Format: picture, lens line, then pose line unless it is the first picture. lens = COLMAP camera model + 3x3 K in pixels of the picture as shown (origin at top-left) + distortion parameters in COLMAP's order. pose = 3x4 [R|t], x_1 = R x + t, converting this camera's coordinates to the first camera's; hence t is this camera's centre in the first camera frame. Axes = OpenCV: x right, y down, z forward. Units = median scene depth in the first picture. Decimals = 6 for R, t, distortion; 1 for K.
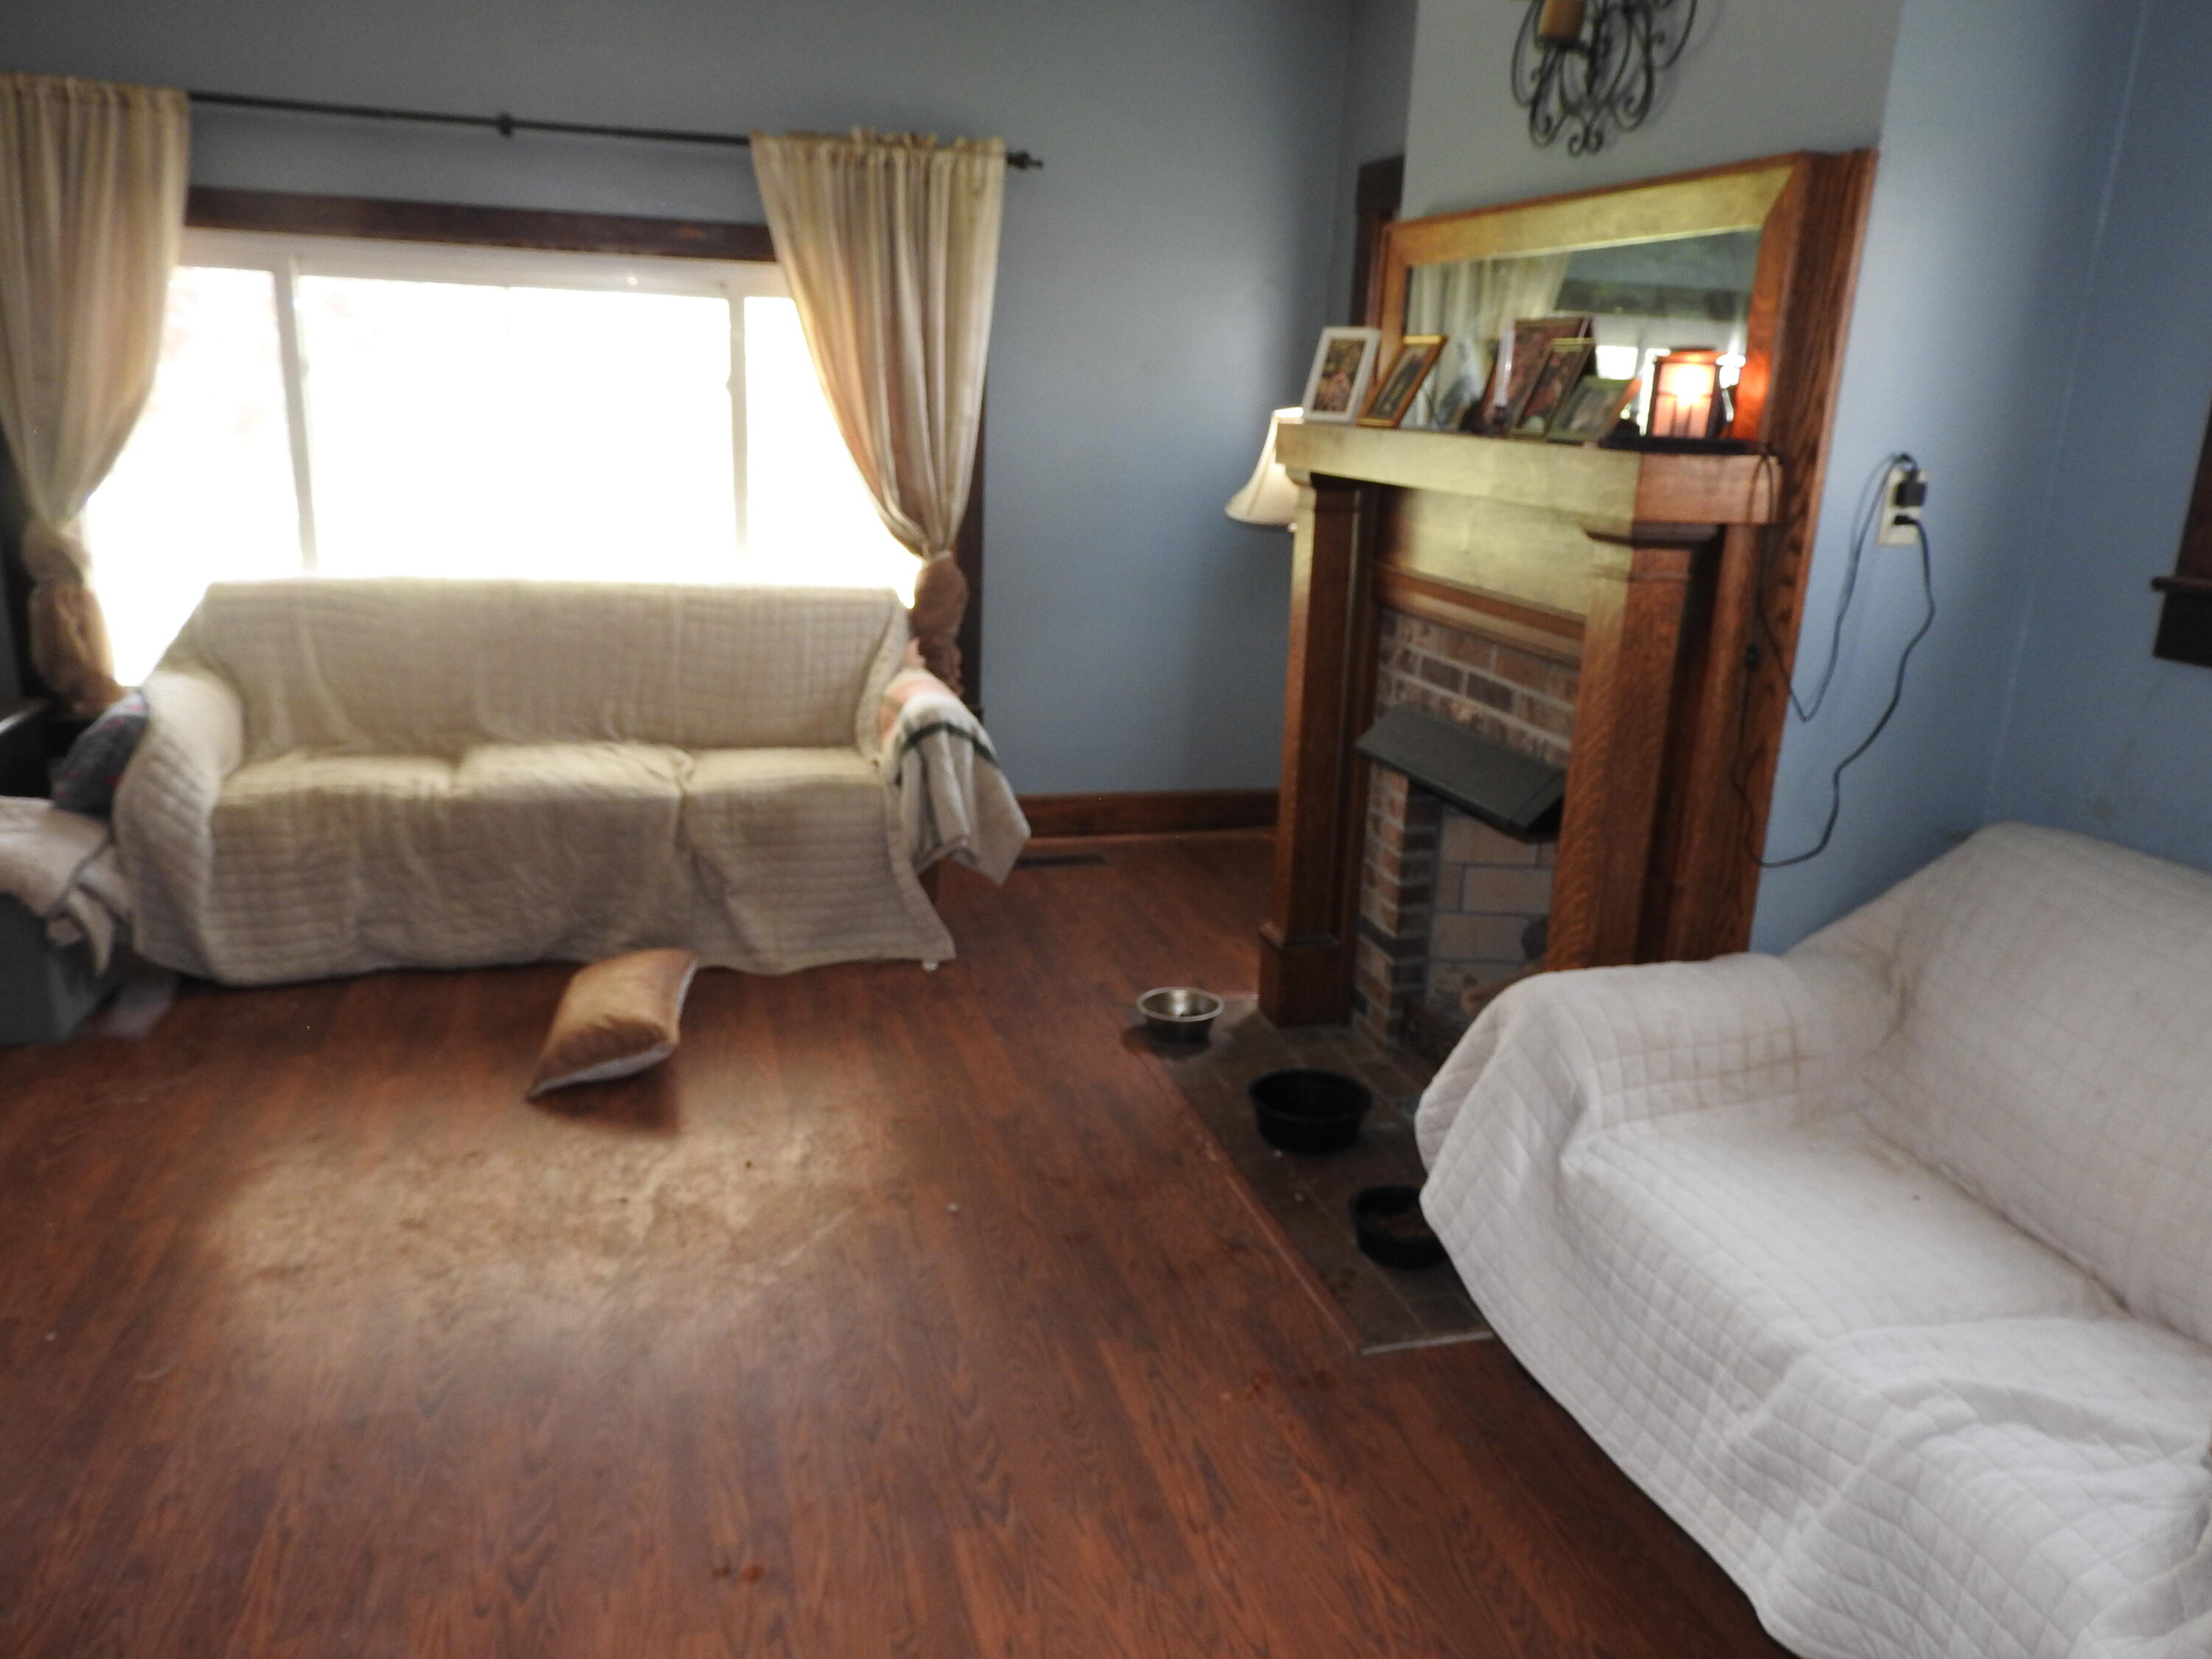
lens RADIAL K [[1583.8, 0, 1109.7], [0, 1583.8, 832.7], [0, 0, 1]] dist [0.015972, -0.004364]
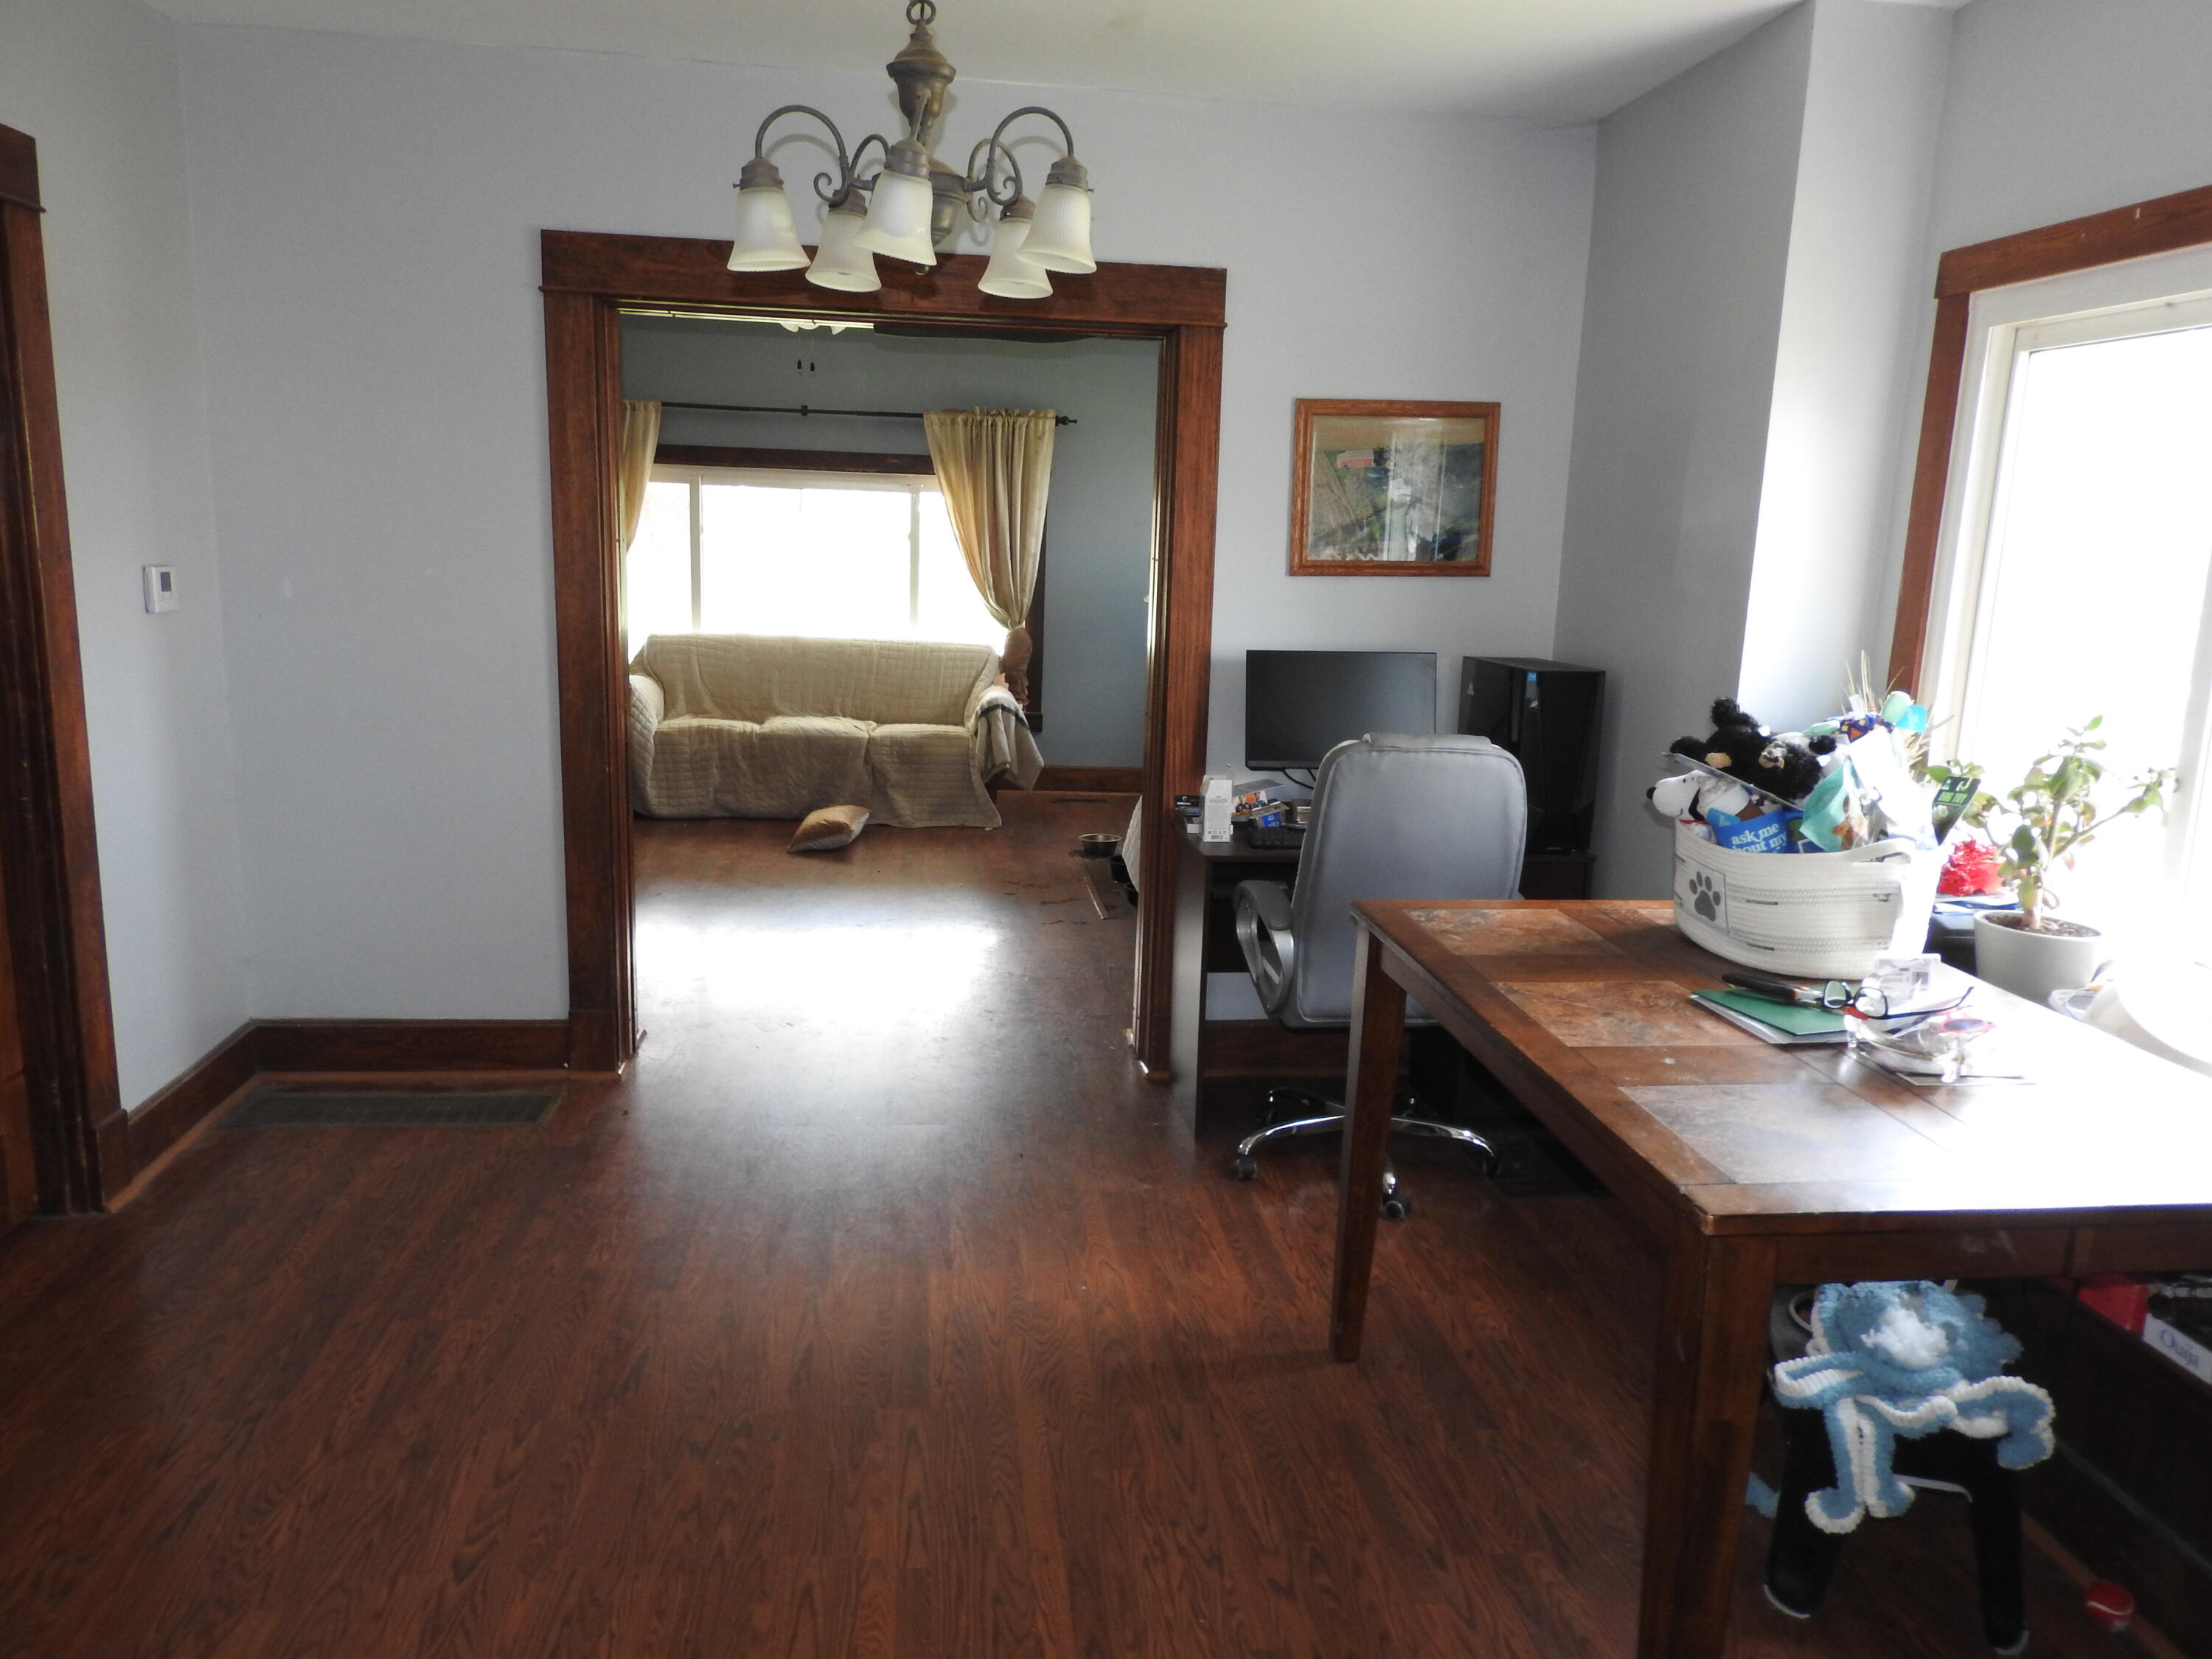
lens RADIAL K [[1583.8, 0, 1108.4], [0, 1583.8, 827.4], [0, 0, 1]] dist [0.015972, -0.004364]
pose [[0.987317, 0.025468, -0.156704, 0.339750], [-0.039742, 0.995271, -0.088639, 0.250864], [0.153706, 0.093743, 0.983660, -0.897345]]
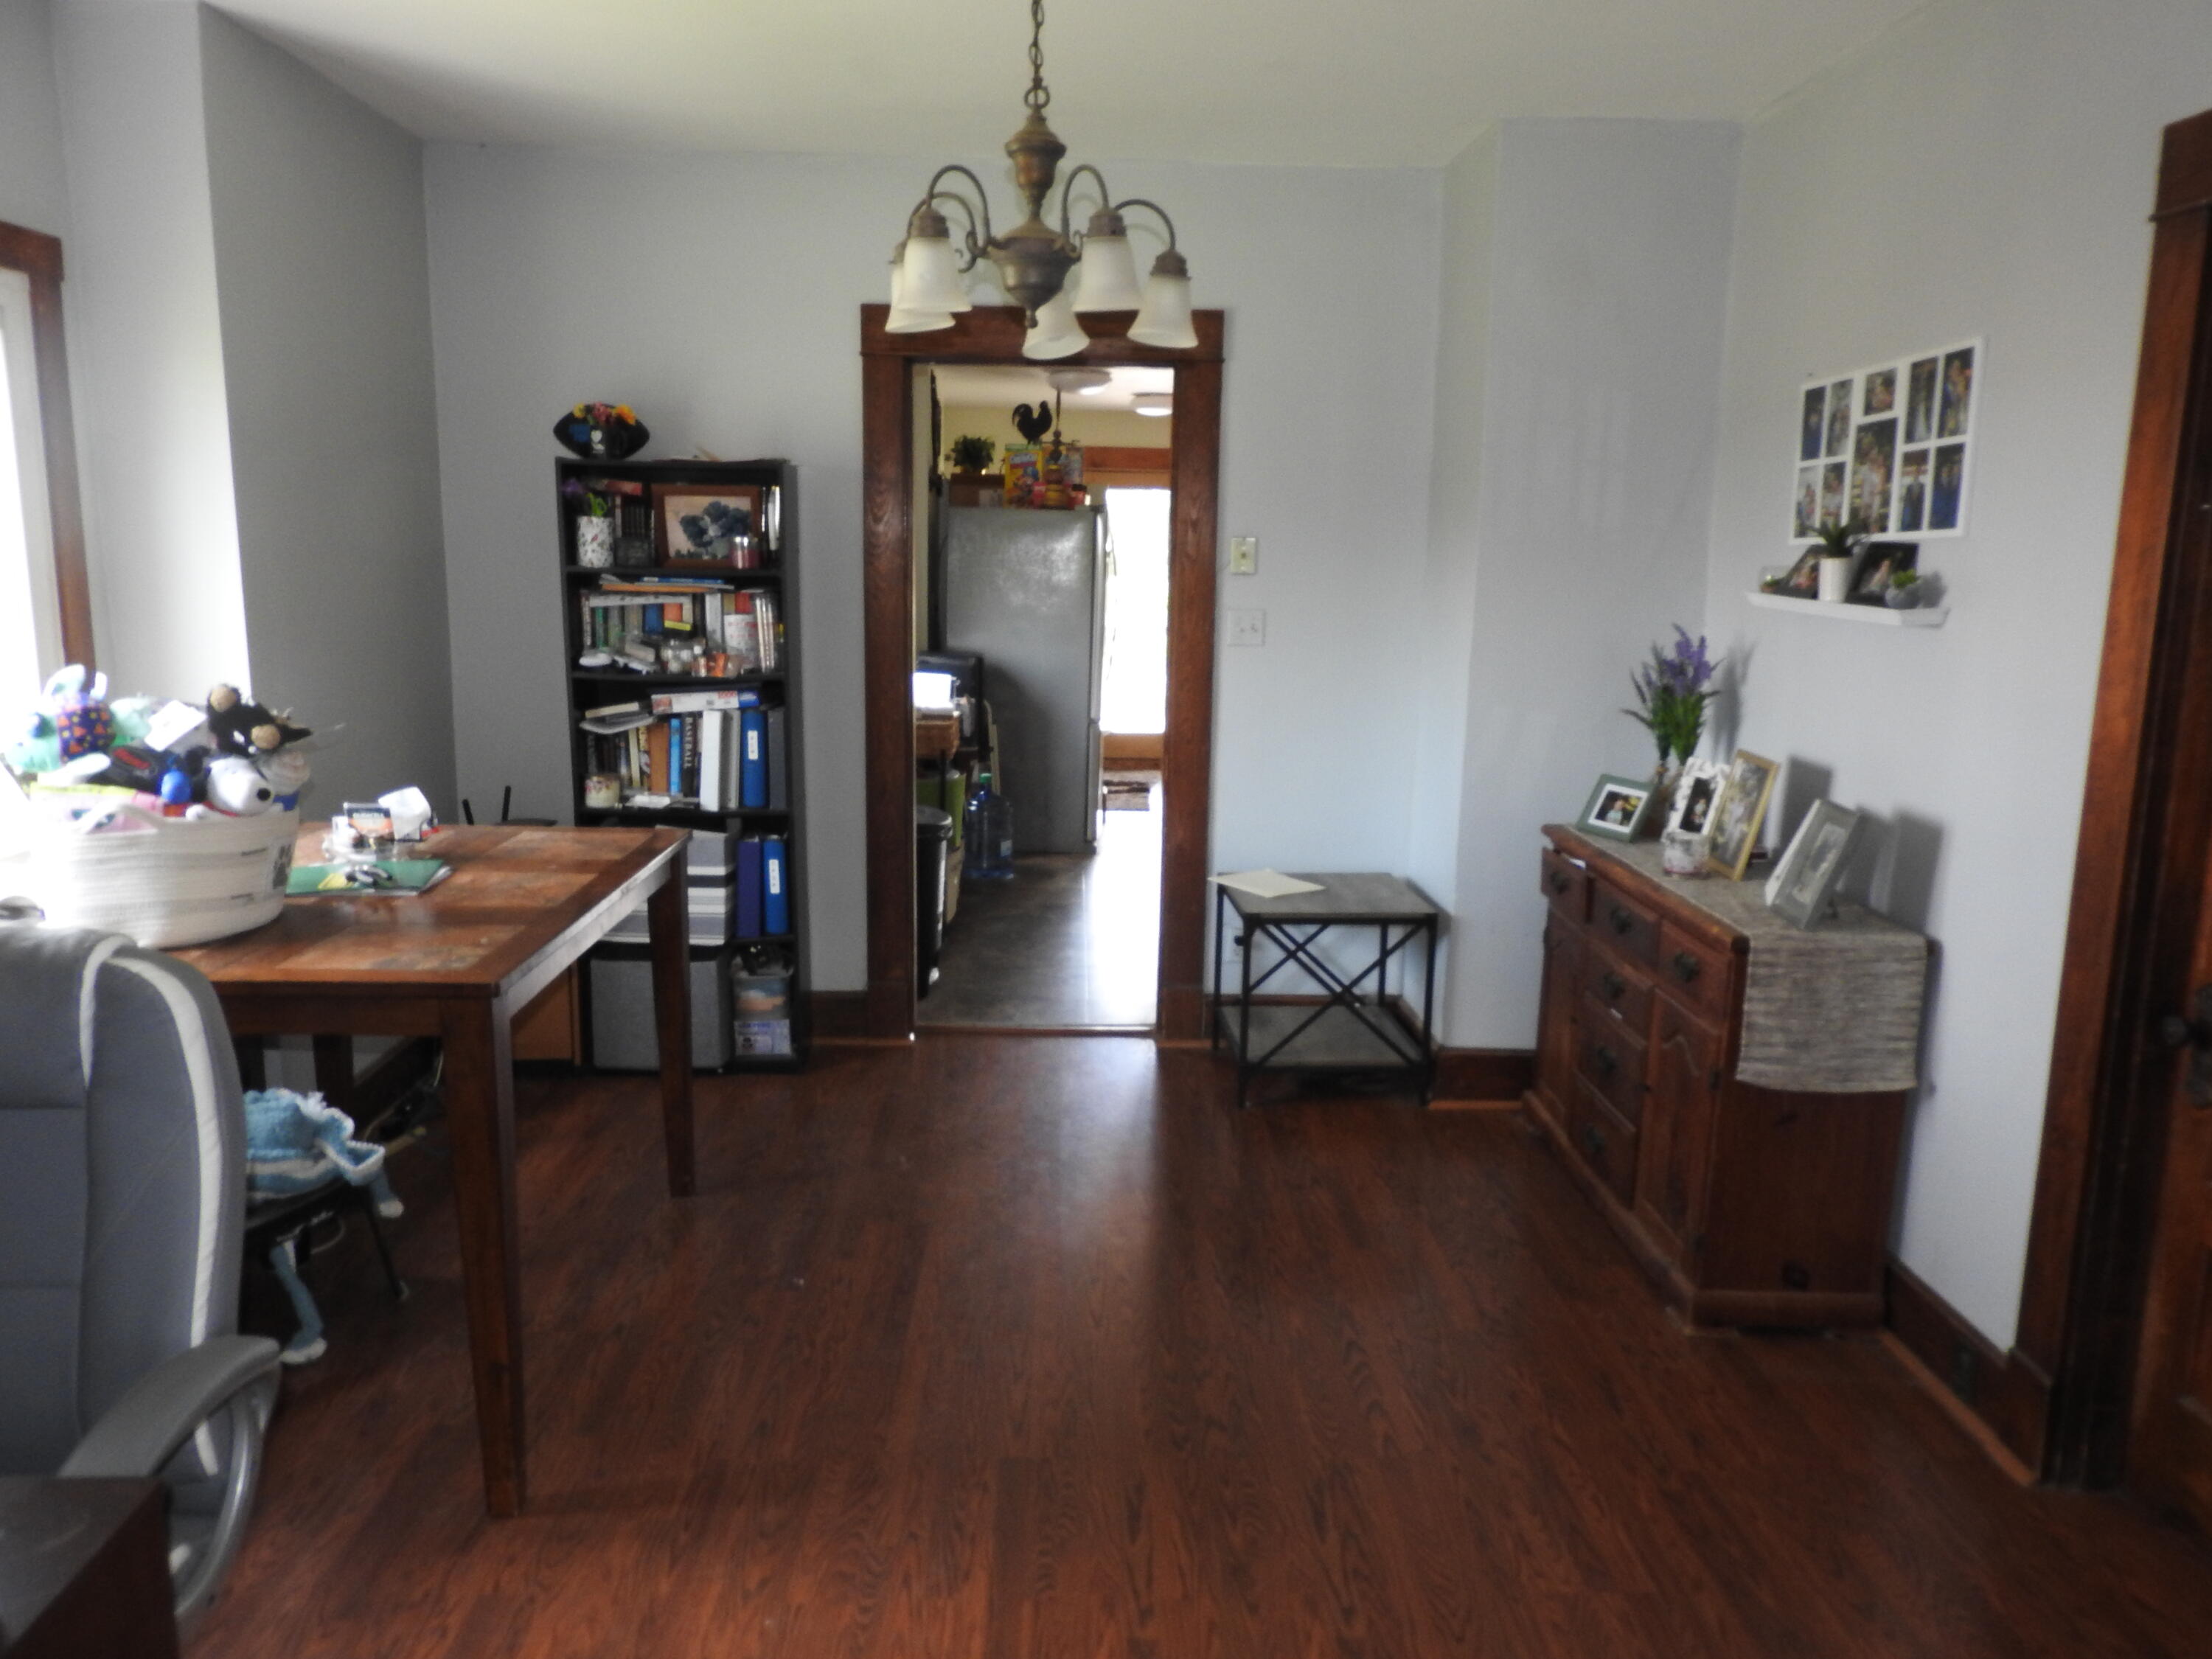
lens RADIAL K [[1583.8, 0, 1105.6], [0, 1583.8, 829.9], [0, 0, 1]] dist [0.015972, -0.004364]
pose [[-0.966390, -0.100256, 0.236727, -0.011022], [0.016149, 0.895331, 0.445108, -0.089552], [-0.256574, 0.433971, -0.863620, 0.235075]]
